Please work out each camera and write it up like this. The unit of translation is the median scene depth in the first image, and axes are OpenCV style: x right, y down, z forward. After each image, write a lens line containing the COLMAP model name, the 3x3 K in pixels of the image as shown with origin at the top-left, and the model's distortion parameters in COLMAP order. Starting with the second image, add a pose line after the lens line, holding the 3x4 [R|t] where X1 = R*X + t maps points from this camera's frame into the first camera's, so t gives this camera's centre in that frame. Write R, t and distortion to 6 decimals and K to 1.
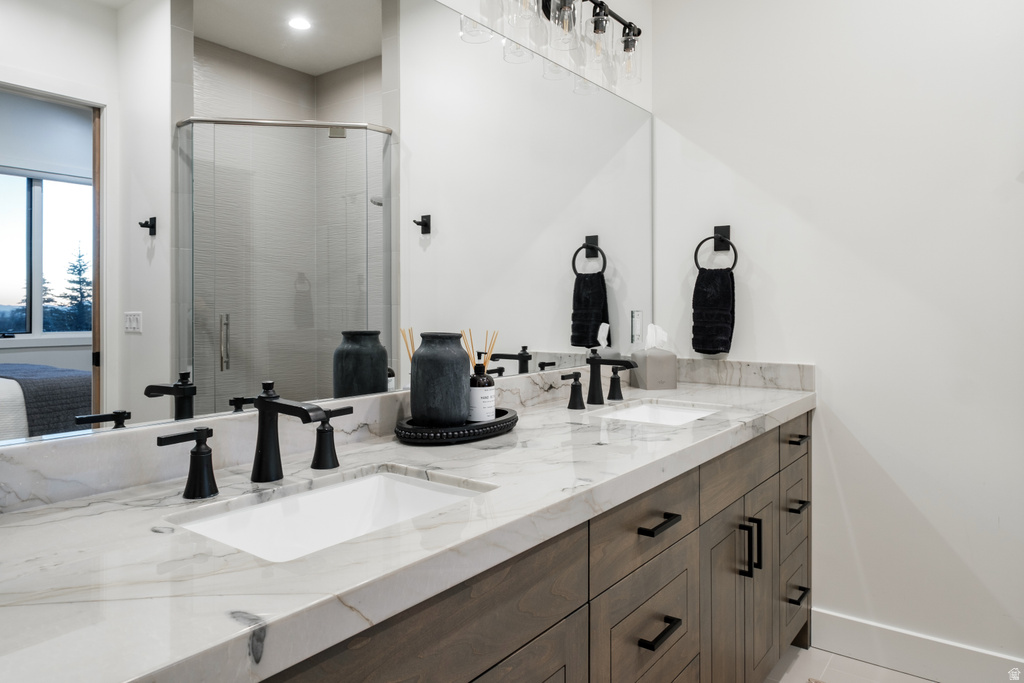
lens RADIAL K [[667.6, 0, 520.7], [0, 667.6, 307.0], [0, 0, 1]] dist [-0.002076, -0.001659]
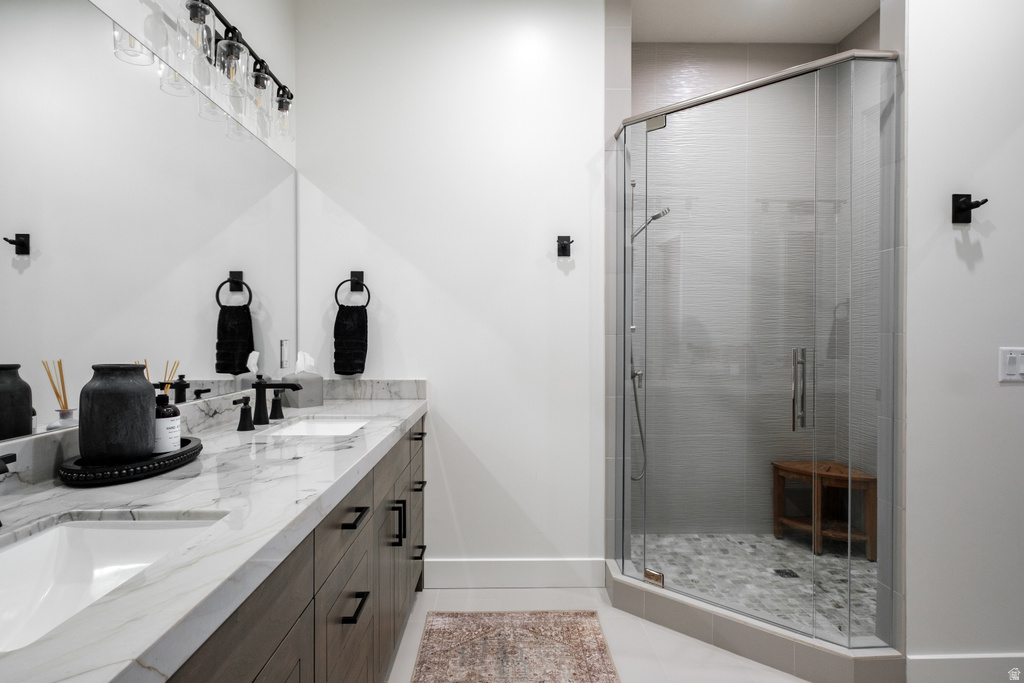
lens RADIAL K [[539.2, 0, 511.8], [0, 539.2, 341.6], [0, 0, 1]] dist [0.000144, 0.000142]
pose [[0.790547, -0.004567, 0.612384, -0.100147], [-0.001665, 0.999952, 0.009607, -0.001124], [-0.612399, -0.008615, 0.790502, 0.037465]]
